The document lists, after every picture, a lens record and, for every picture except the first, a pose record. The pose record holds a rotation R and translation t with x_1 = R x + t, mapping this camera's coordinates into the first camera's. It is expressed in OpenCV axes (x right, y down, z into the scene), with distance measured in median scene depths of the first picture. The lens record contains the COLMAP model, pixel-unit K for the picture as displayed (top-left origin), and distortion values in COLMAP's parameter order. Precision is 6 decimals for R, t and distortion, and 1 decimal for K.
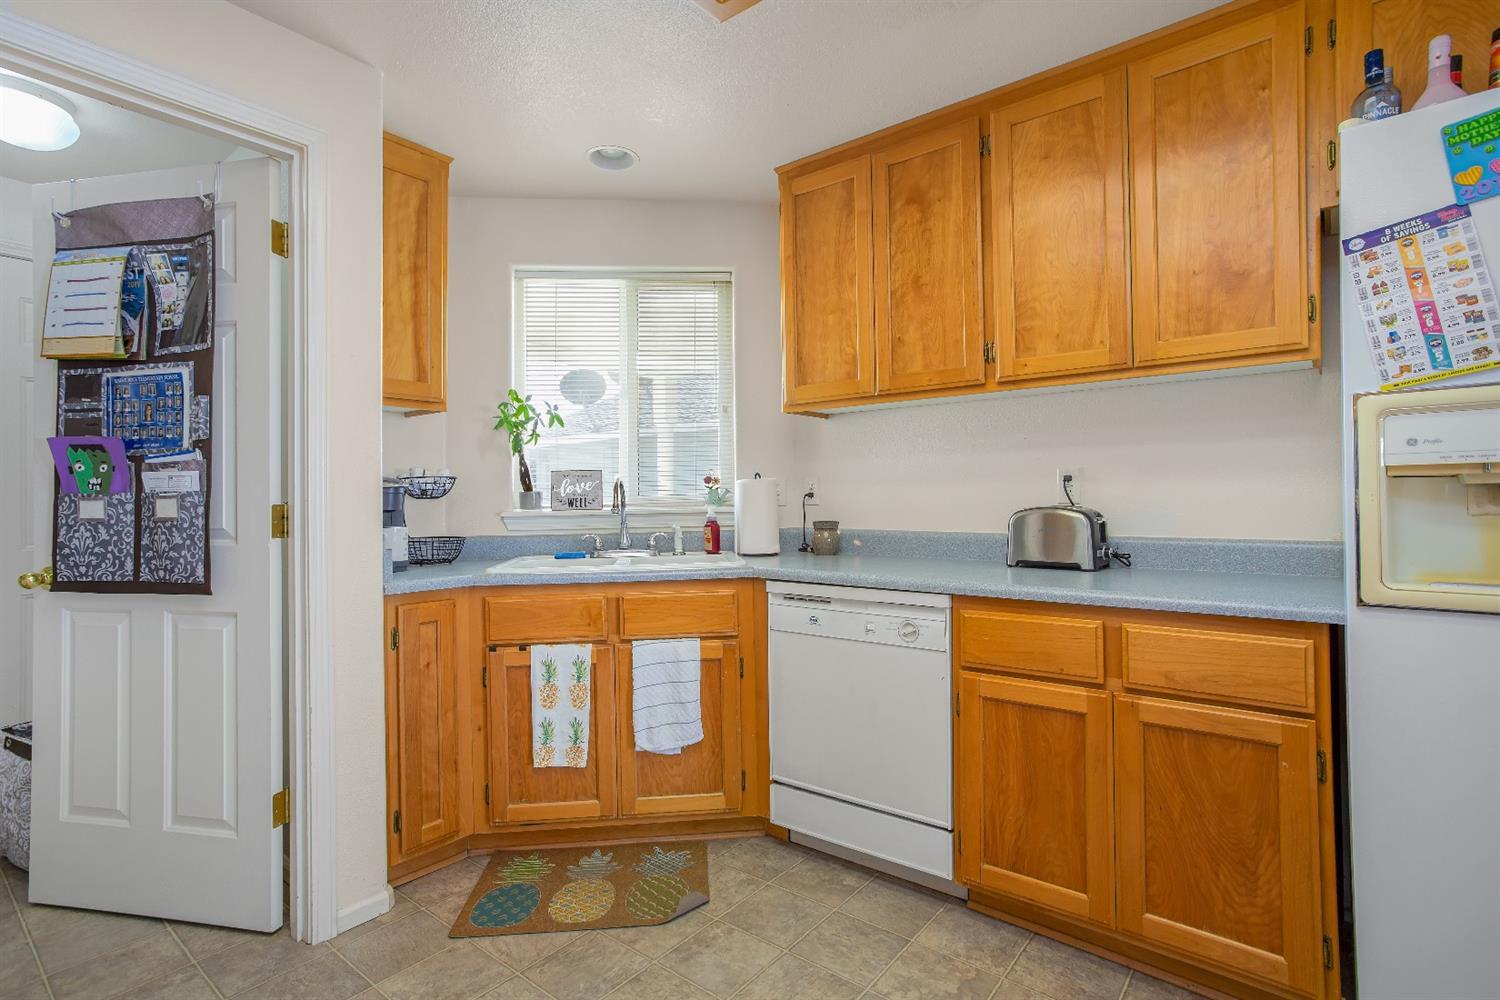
lens RADIAL K [[727.4, 0, 750.0], [0, 727.4, 500.0], [0, 0, 1]] dist [-0.001126, 0.000164]
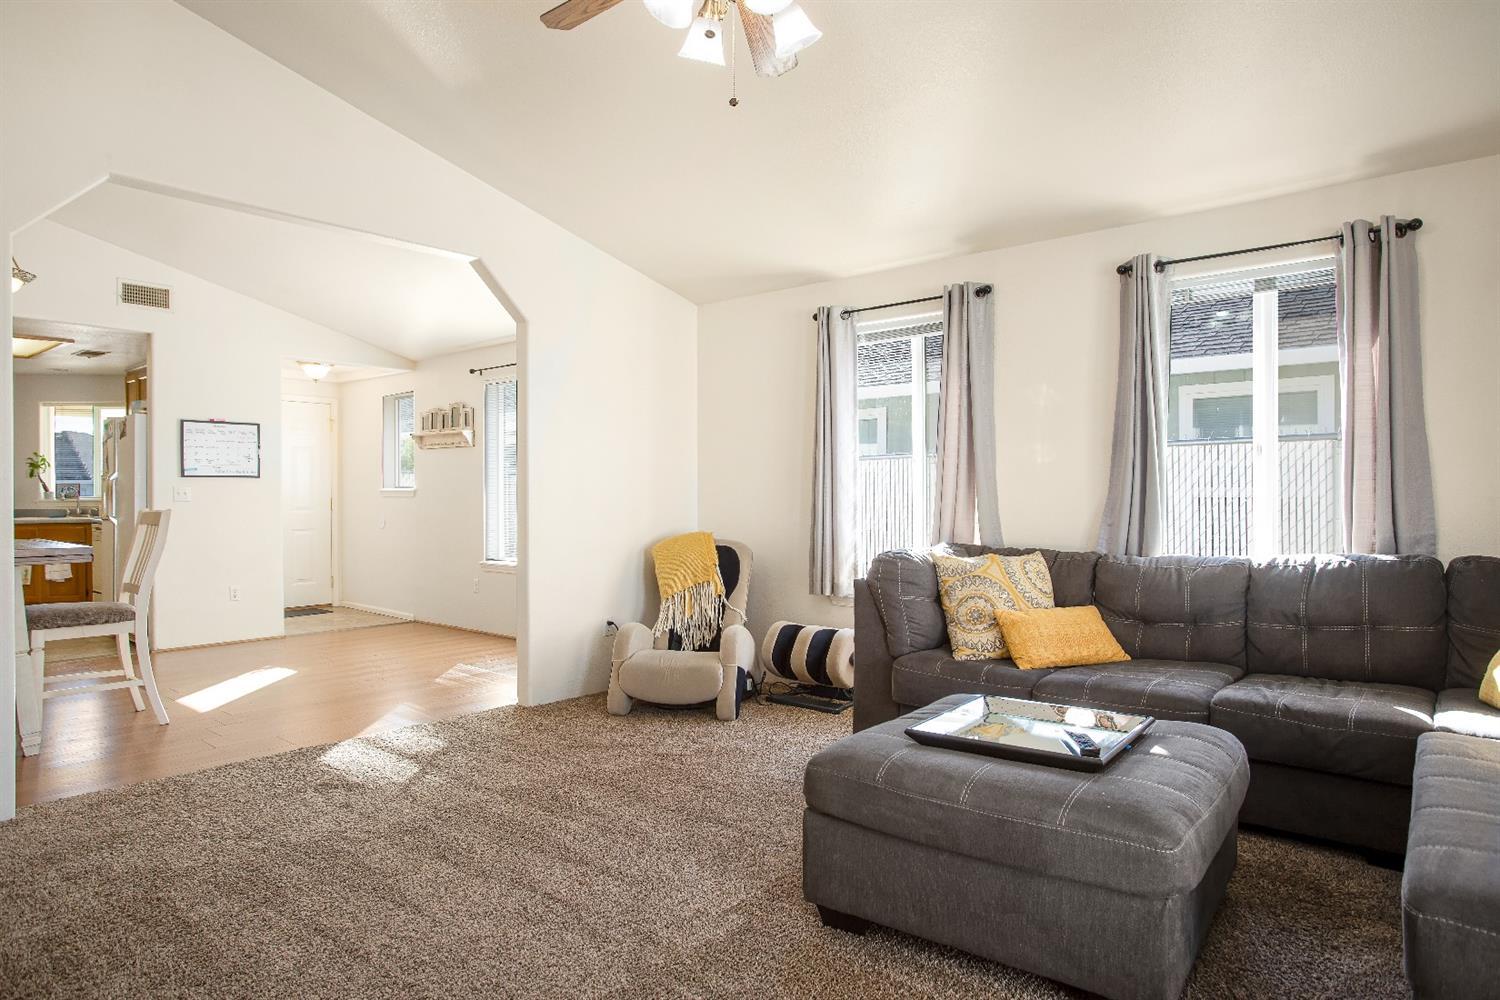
lens RADIAL K [[950.9, 0, 752.5], [0, 950.9, 469.2], [0, 0, 1]] dist [-0.003407, 0.002740]
pose [[0.999714, 0.004247, -0.023530, 2.788232], [-0.004776, 0.999735, -0.022505, -0.035029], [0.023428, 0.022611, 0.999470, -2.798455]]
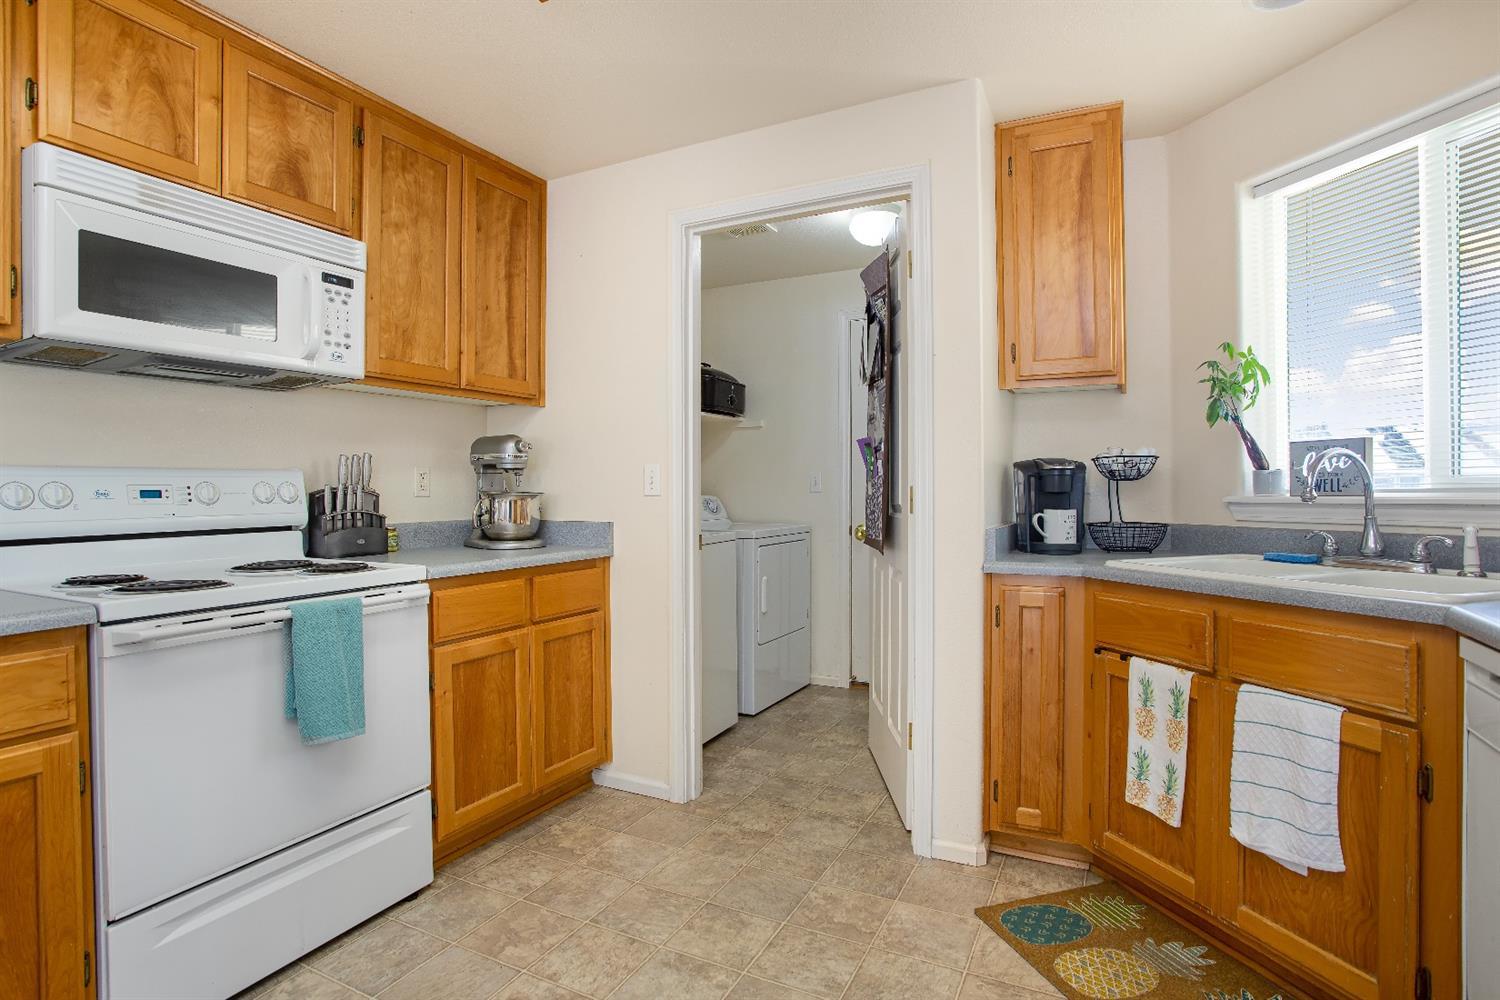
lens RADIAL K [[748.2, 0, 750.0], [0, 748.2, 500.0], [0, 0, 1]] dist [-0.032827, 0.000373]
pose [[0.217020, 0.021483, -0.975931, 0.424364], [-0.000877, 0.999762, 0.021812, 0.003246], [0.976167, -0.003878, 0.216988, 0.388033]]
